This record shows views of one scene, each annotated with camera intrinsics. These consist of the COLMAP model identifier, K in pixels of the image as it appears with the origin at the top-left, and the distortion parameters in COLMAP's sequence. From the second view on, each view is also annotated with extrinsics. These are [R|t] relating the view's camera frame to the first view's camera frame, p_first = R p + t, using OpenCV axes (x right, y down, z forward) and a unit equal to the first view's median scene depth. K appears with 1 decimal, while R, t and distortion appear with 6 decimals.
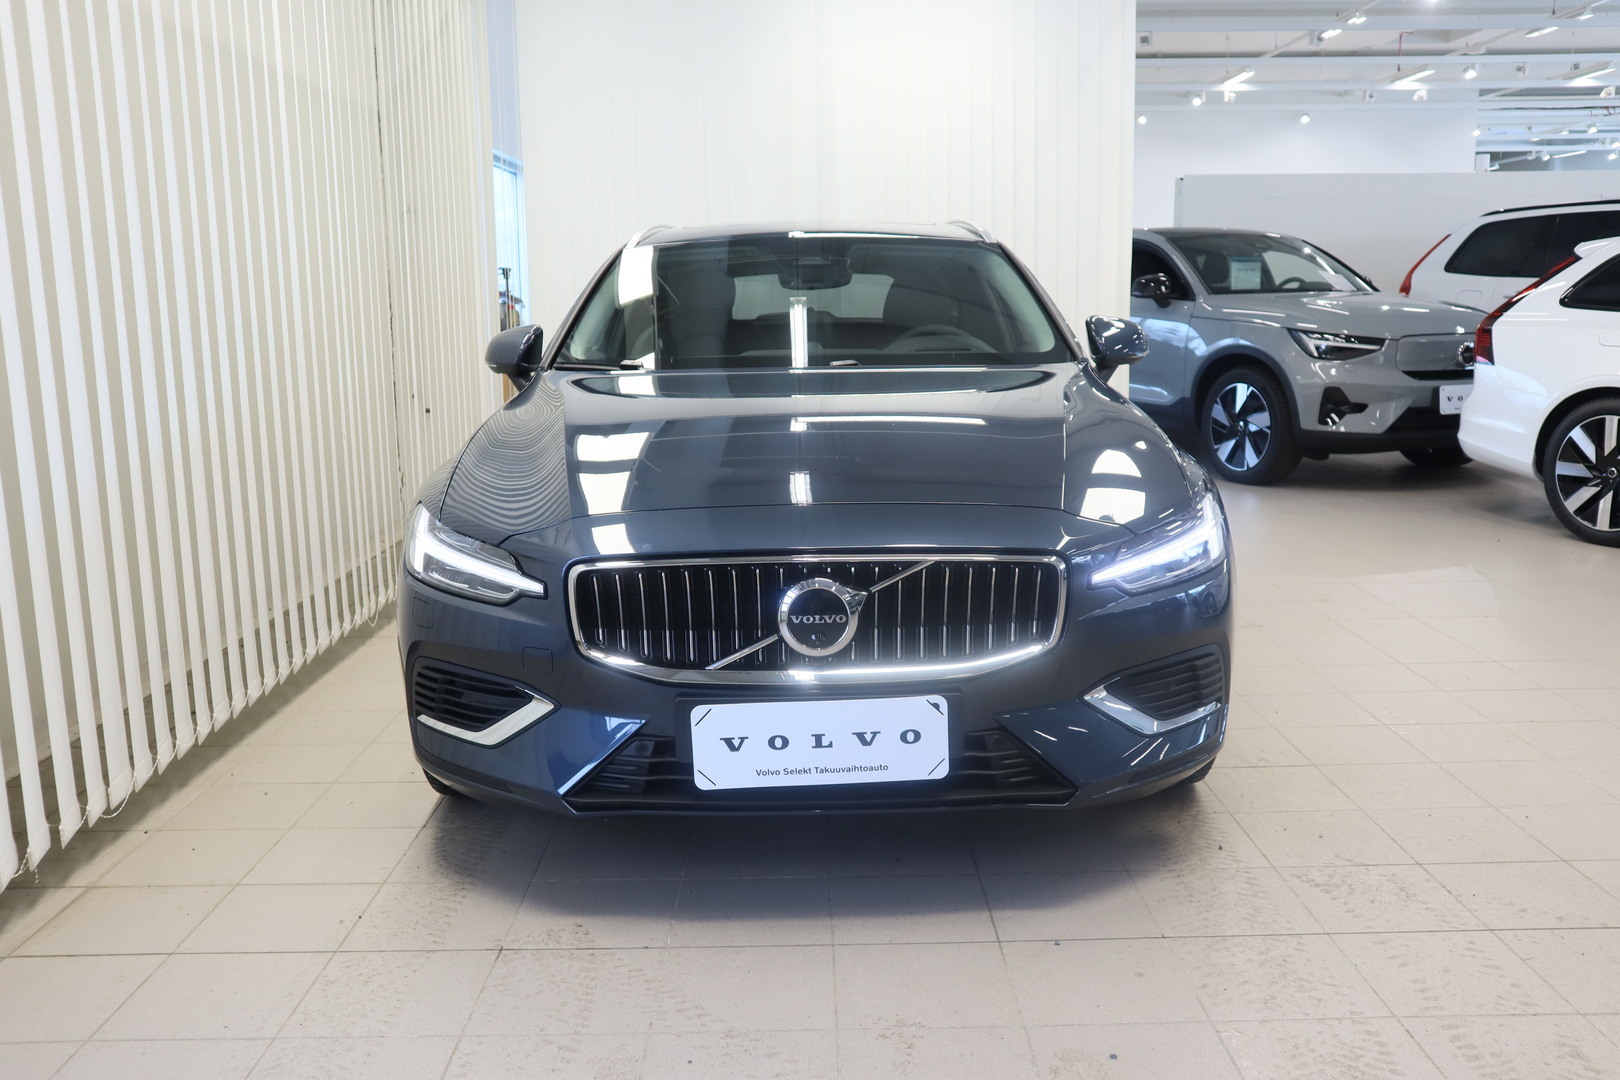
lens RADIAL K [[1392.5, 0, 810.0], [0, 1392.5, 540.0], [0, 0, 1]] dist [-0.051173, -0.003861]
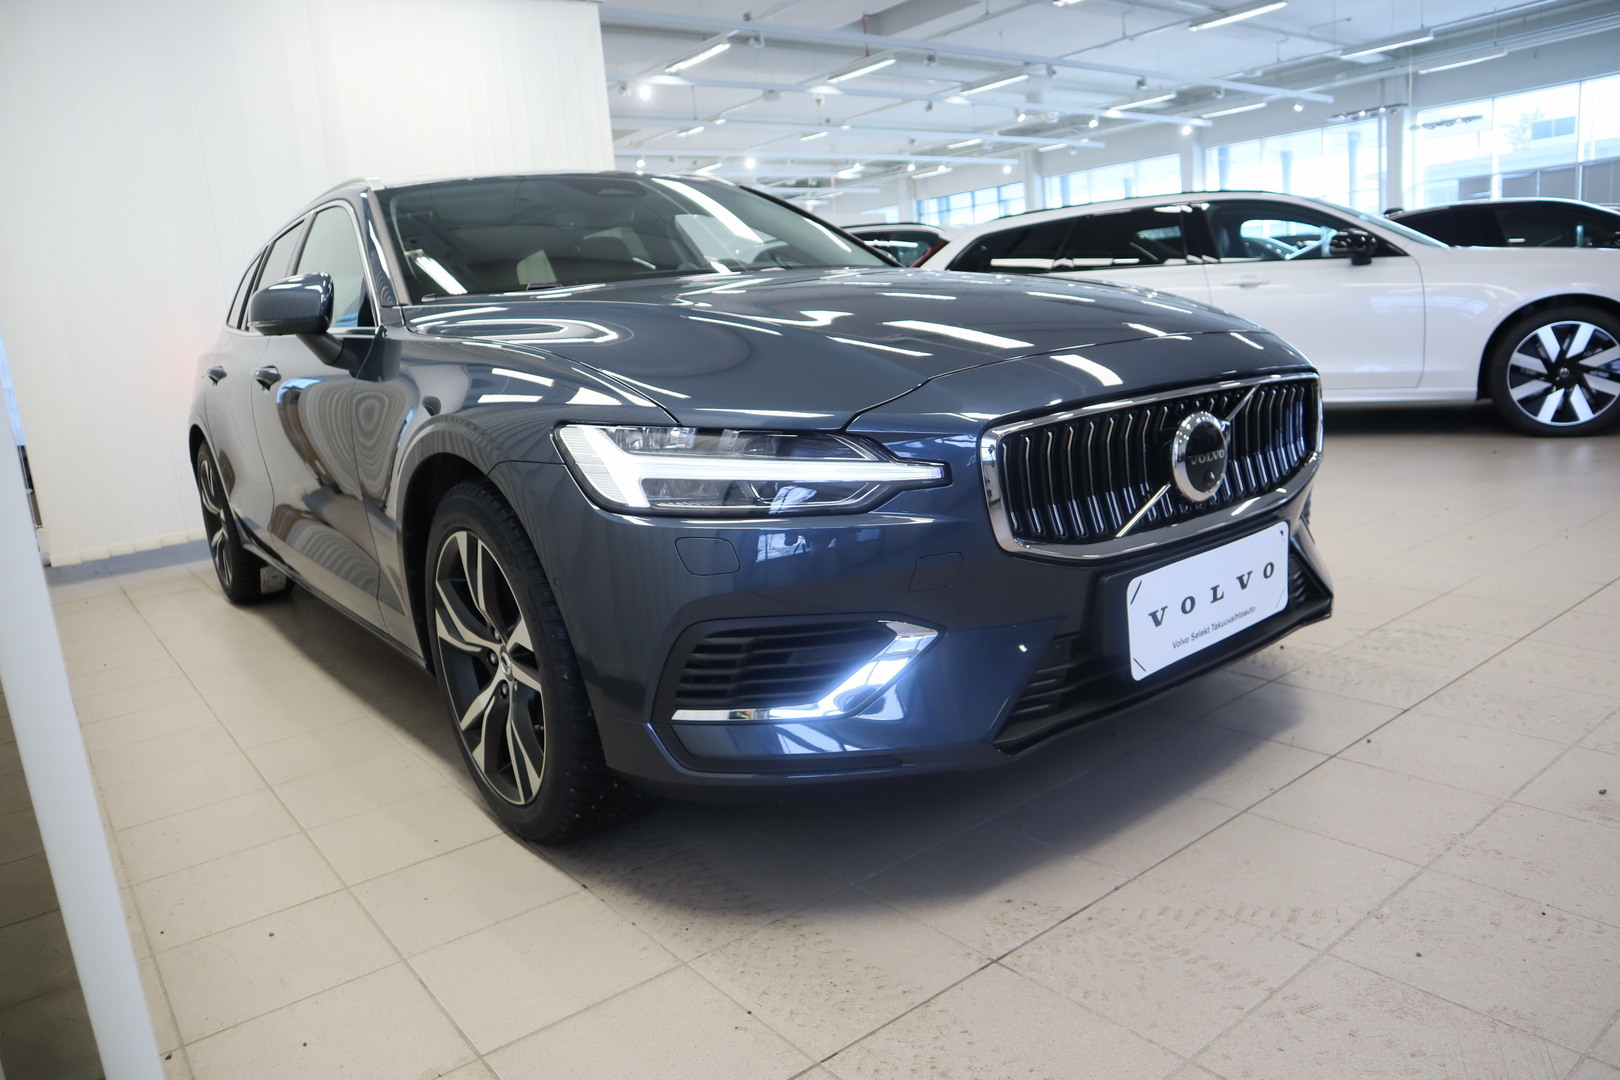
lens RADIAL K [[1117.4, 0, 808.8], [0, 1117.4, 509.4], [0, 0, 1]] dist [-0.128492, 0.070545]
pose [[0.792417, -0.148224, 0.591696, -0.612811], [0.172096, 0.984946, 0.016260, 0.033501], [-0.585199, 0.088944, 0.805997, 0.572747]]
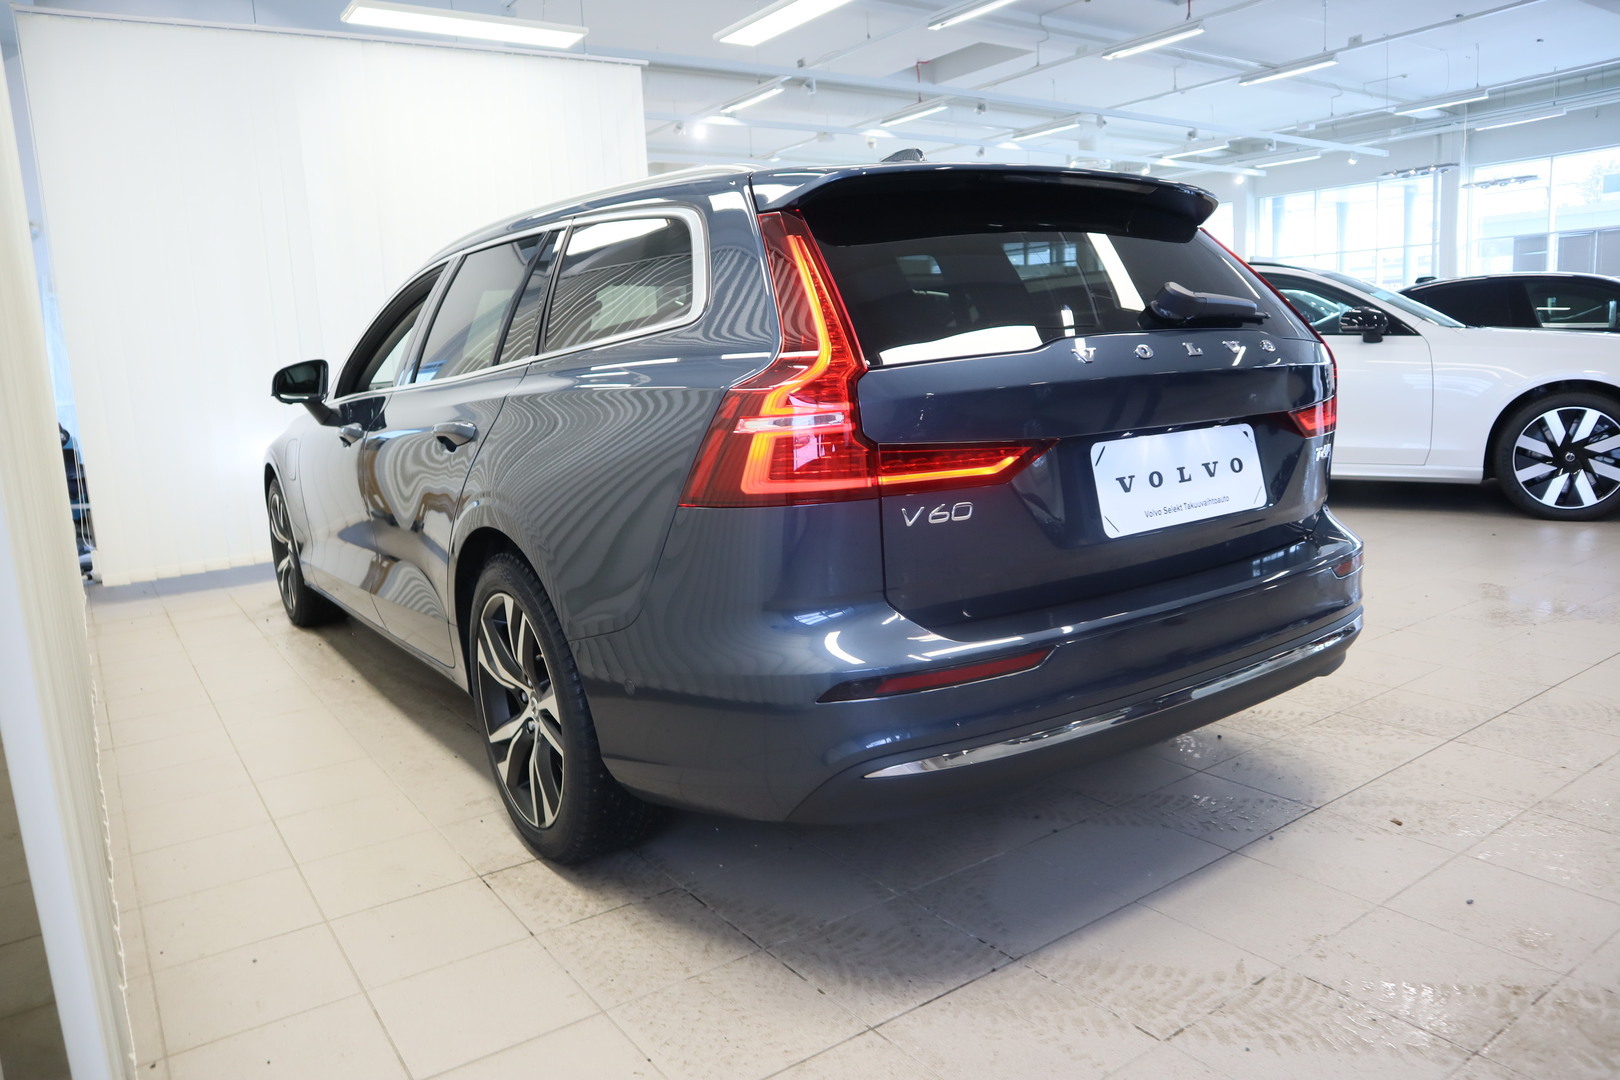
lens RADIAL K [[1117.4, 0, 808.8], [0, 1117.4, 509.4], [0, 0, 1]] dist [-0.128492, 0.070545]
pose [[0.823458, -0.101650, 0.558197, -0.587570], [0.132560, 0.991060, -0.015077, -0.007106], [-0.551674, 0.086410, 0.829571, 0.454957]]
